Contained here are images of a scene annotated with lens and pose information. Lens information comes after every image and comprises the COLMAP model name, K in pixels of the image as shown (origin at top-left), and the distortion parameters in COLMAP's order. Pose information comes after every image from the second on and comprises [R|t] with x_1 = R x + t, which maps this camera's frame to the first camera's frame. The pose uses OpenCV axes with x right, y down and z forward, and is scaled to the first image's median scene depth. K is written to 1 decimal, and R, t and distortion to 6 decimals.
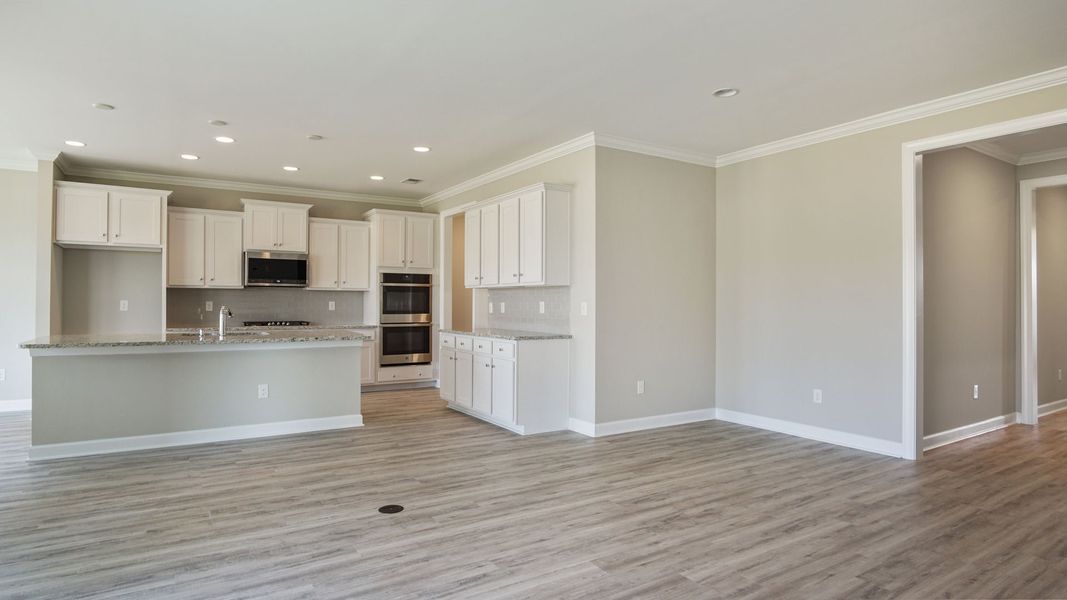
lens RADIAL K [[573.2, 0, 525.4], [0, 573.2, 292.1], [0, 0, 1]] dist [-0.004815, -0.003088]
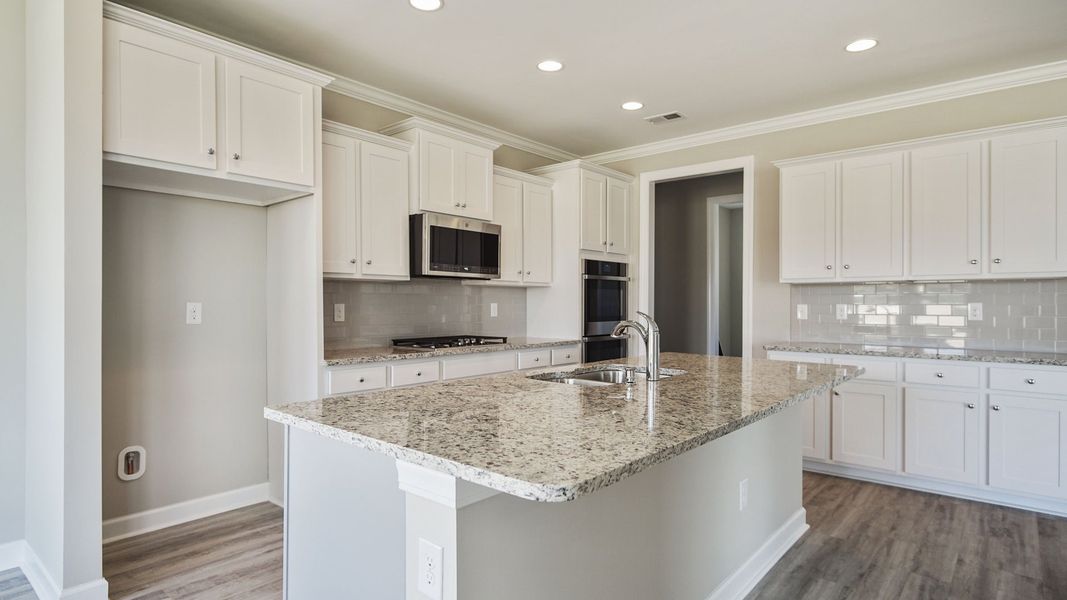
lens RADIAL K [[573.2, 0, 532.5], [0, 573.2, 308.1], [0, 0, 1]] dist [-0.004815, -0.003088]
pose [[0.950117, -0.005199, 0.311849, -0.545280], [-0.002949, 0.999667, 0.025650, 0.005654], [-0.311879, -0.025290, 0.949785, 0.428767]]
